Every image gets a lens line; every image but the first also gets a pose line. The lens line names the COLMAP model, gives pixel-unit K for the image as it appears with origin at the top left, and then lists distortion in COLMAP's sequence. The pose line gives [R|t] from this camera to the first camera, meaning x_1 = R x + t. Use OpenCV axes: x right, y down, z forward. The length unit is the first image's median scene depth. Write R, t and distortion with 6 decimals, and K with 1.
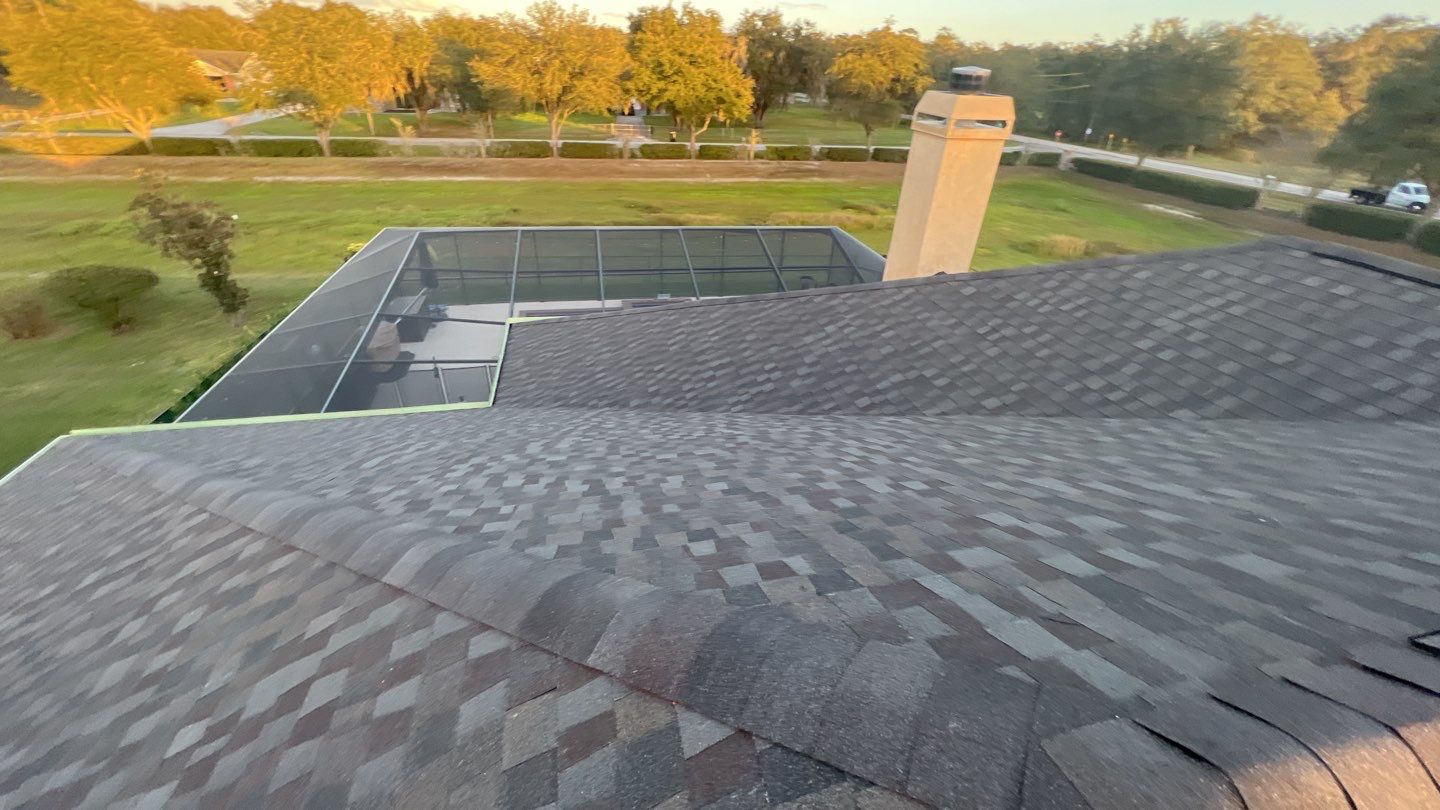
lens RADIAL K [[576.2, 0, 720.0], [0, 576.2, 405.0], [0, 0, 1]] dist [0.000826, 0.000167]
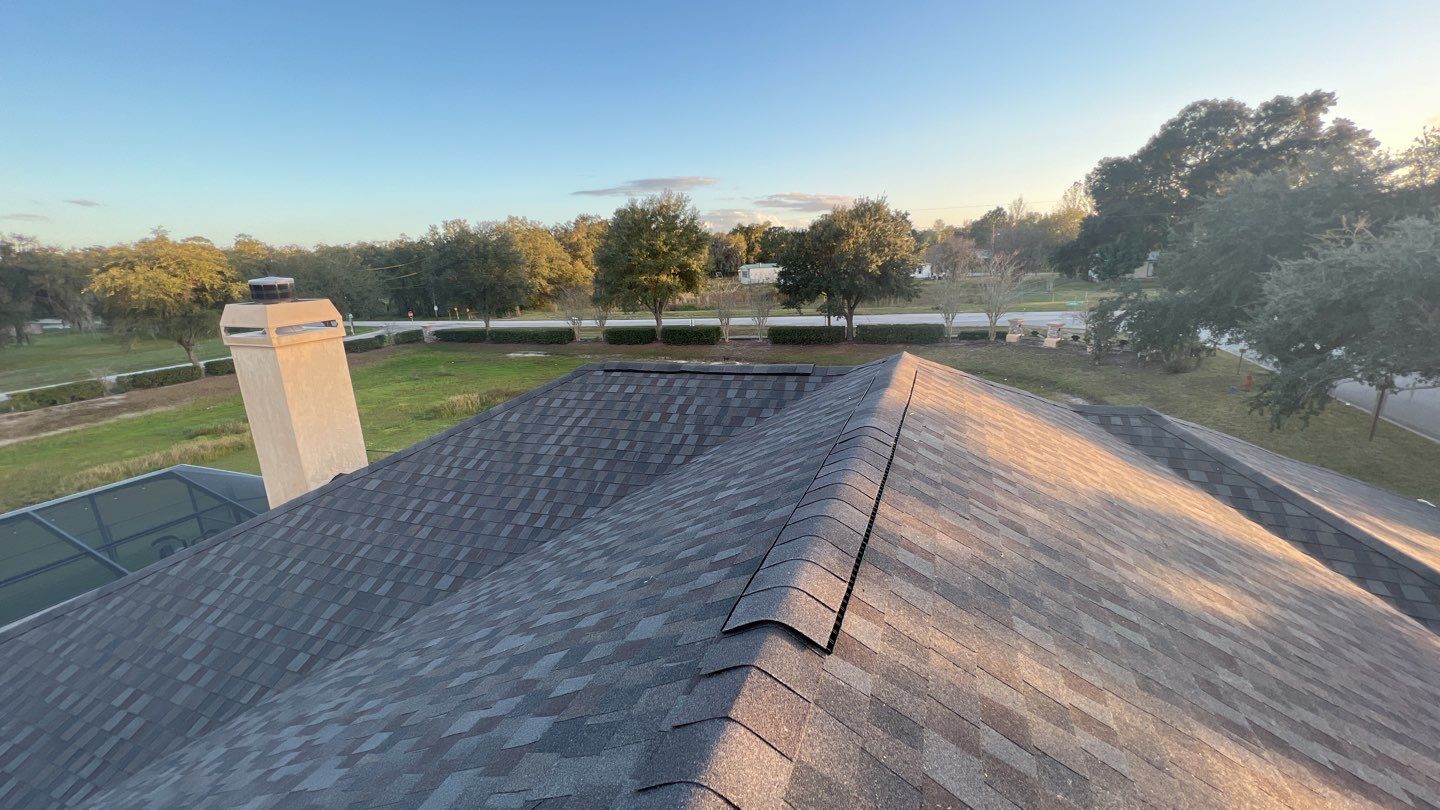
lens RADIAL K [[577.8, 0, 718.1], [0, 577.8, 408.0], [0, 0, 1]] dist [-0.001345, 0.000540]
pose [[0.554062, -0.280105, 0.783937, 0.005741], [0.484565, 0.874237, -0.030106, -0.000918], [-0.676914, 0.396549, 0.620111, -0.002337]]
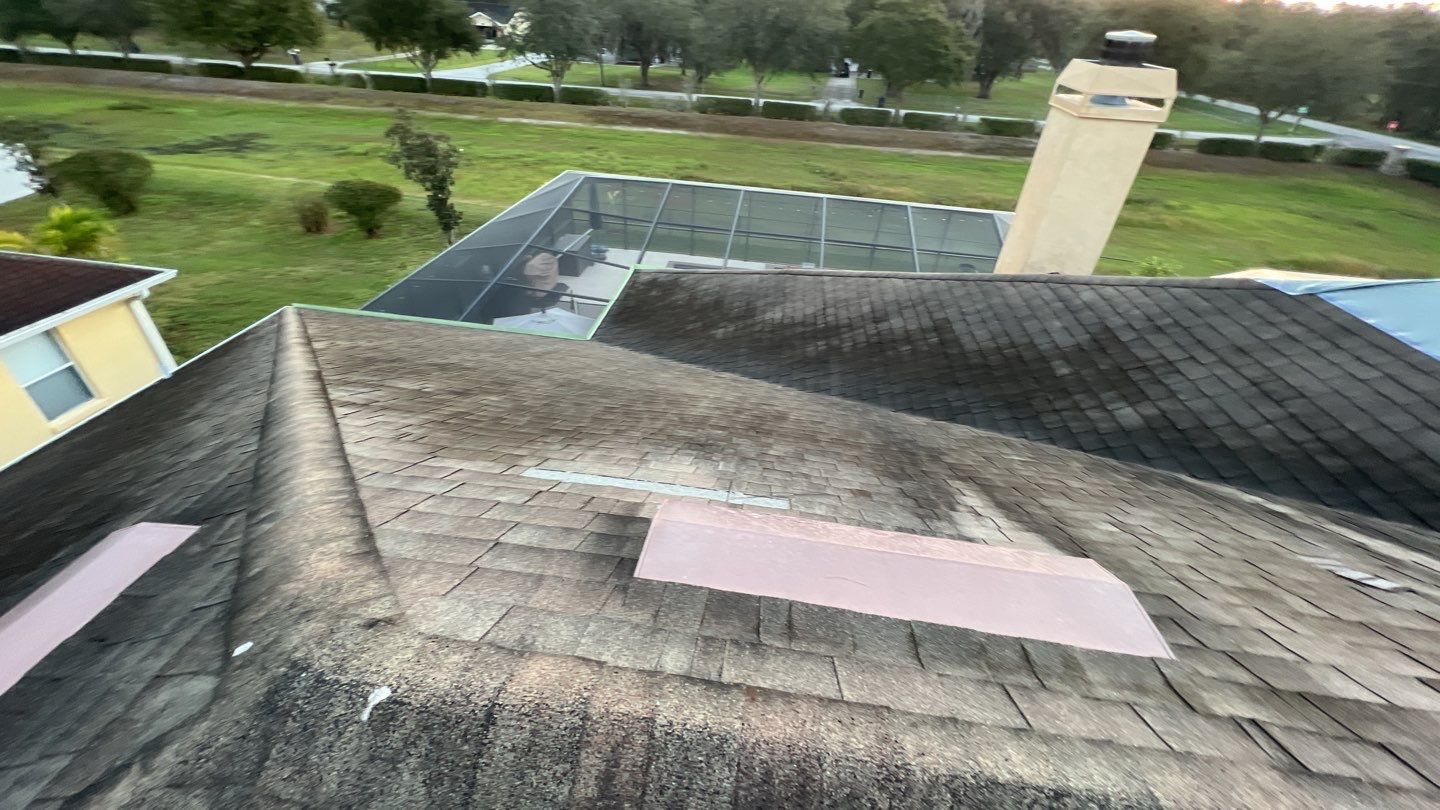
lens RADIAL K [[576.2, 0, 720.0], [0, 576.2, 405.0], [0, 0, 1]] dist [0.000826, 0.000167]
pose [[0.942978, 0.197131, -0.268202, 0.032724], [-0.182799, 0.980078, 0.077657, -0.001589], [0.278168, -0.024202, 0.960228, 0.002537]]
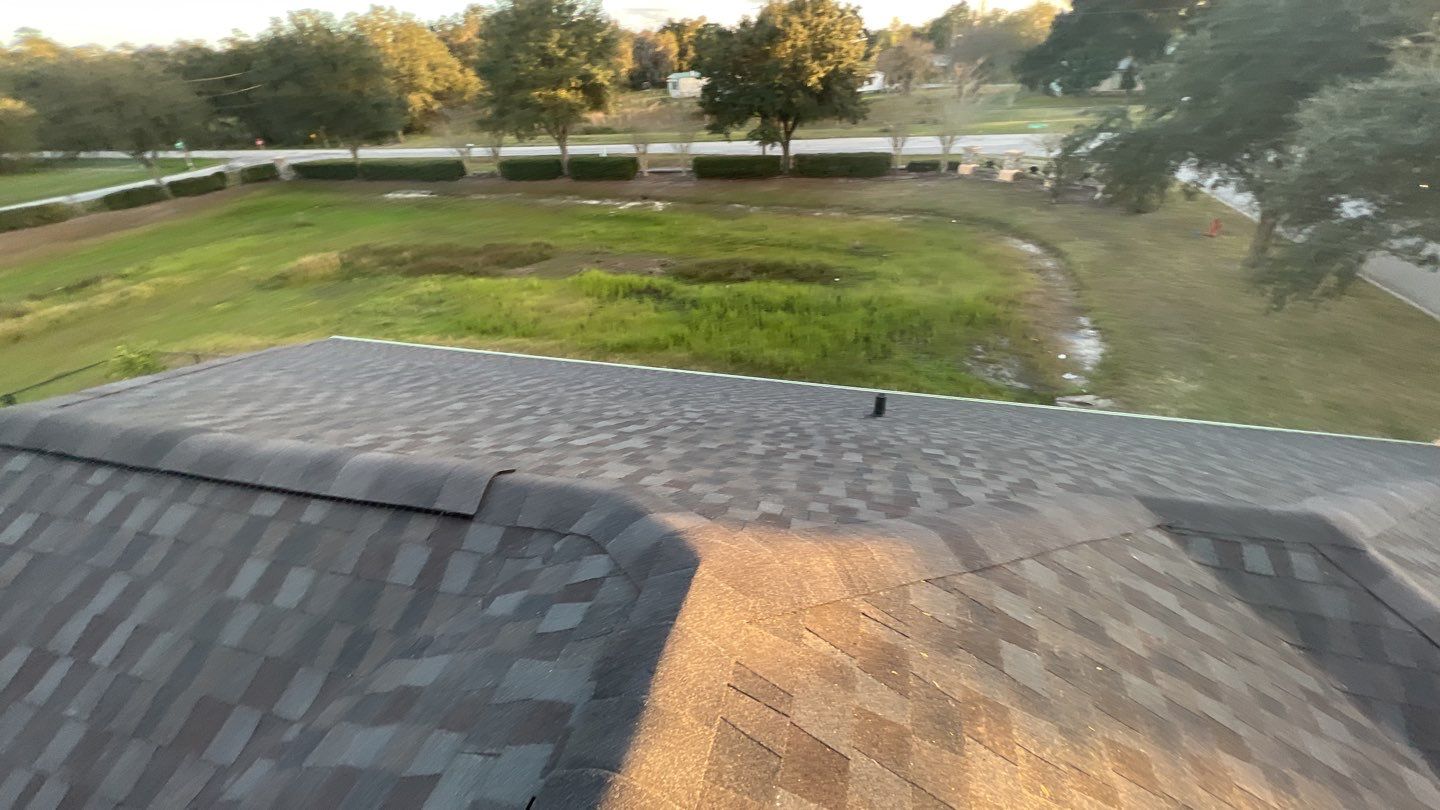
lens RADIAL K [[576.5, 0, 720.0], [0, 576.5, 405.0], [0, 0, 1]] dist [-0.002961, 0.000329]
pose [[0.467302, -0.512185, 0.720622, 0.113041], [0.504876, 0.823714, 0.258061, -0.011198], [-0.725761, 0.243233, 0.643513, 0.019441]]
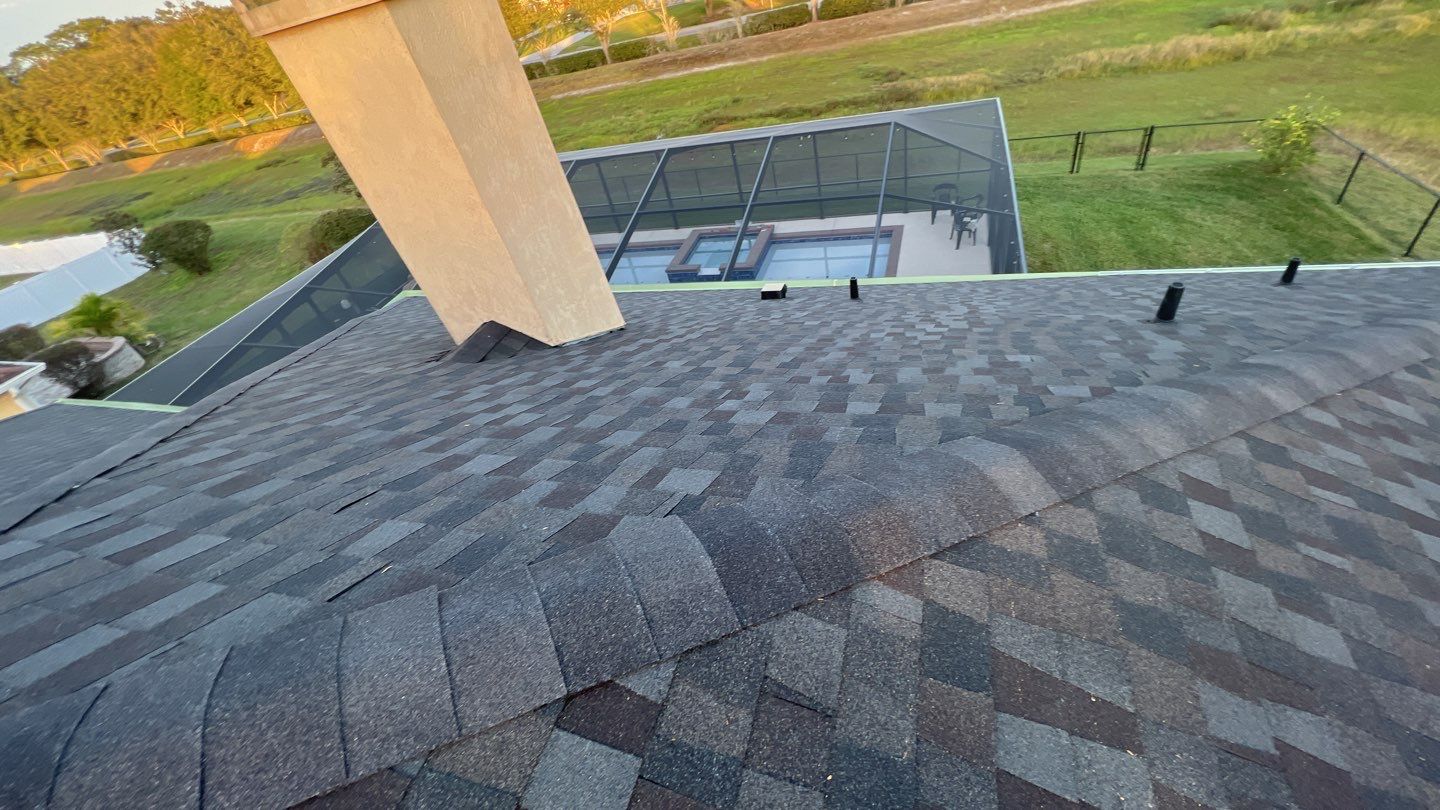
lens RADIAL K [[578.7, 0, 722.0], [0, 578.7, 401.3], [0, 0, 1]] dist [0.001718, -0.000338]
pose [[0.846324, 0.141471, -0.513538, 0.149459], [-0.039476, 0.978093, 0.204391, -0.050996], [0.531204, -0.152709, 0.833368, 0.131505]]
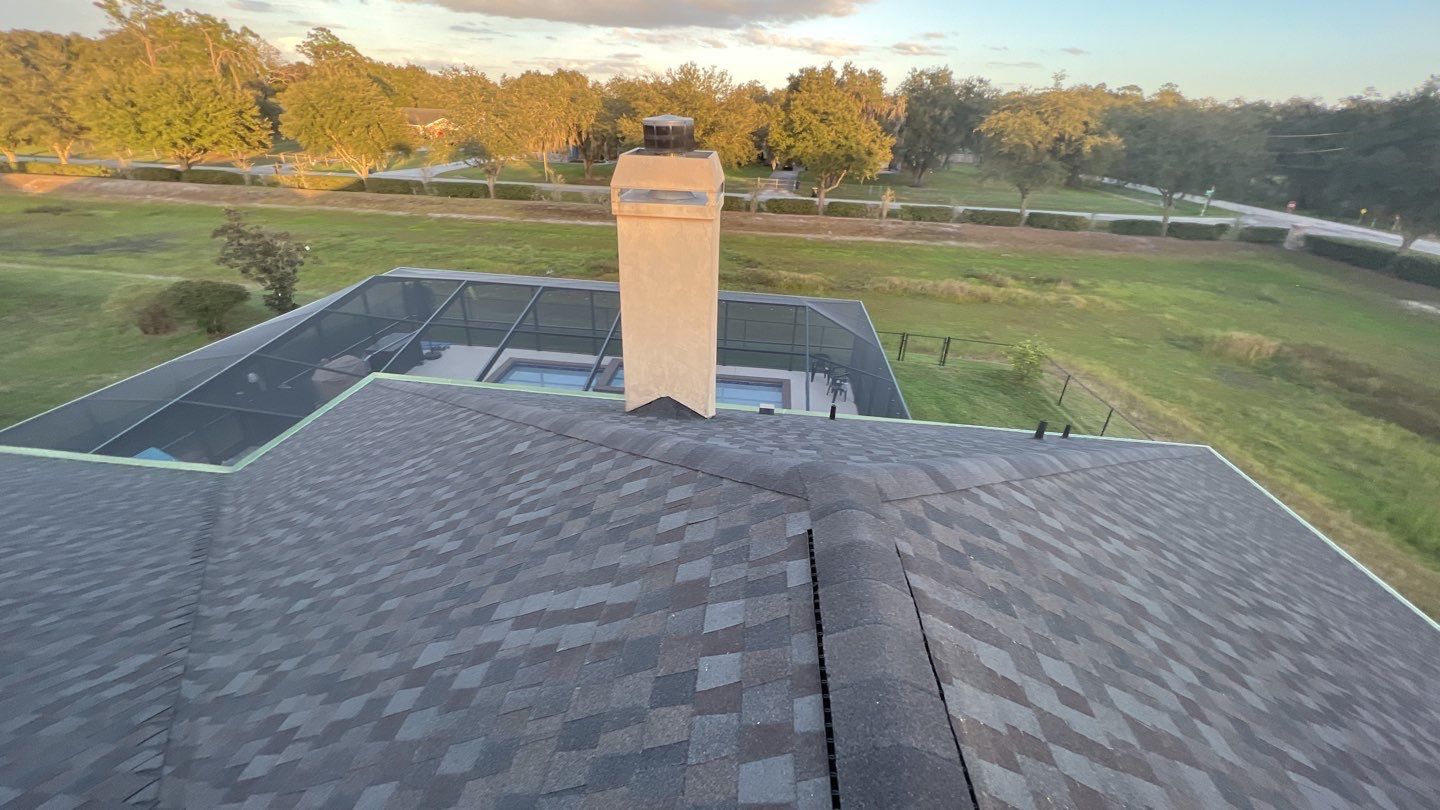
lens RADIAL K [[576.7, 0, 720.0], [0, 576.7, 405.0], [0, 0, 1]] dist [0.001434, 0.000245]
pose [[0.953980, 0.134560, -0.267985, 0.119385], [-0.155246, 0.986204, -0.057456, -0.035812], [0.256557, 0.096416, 0.961708, 0.064206]]
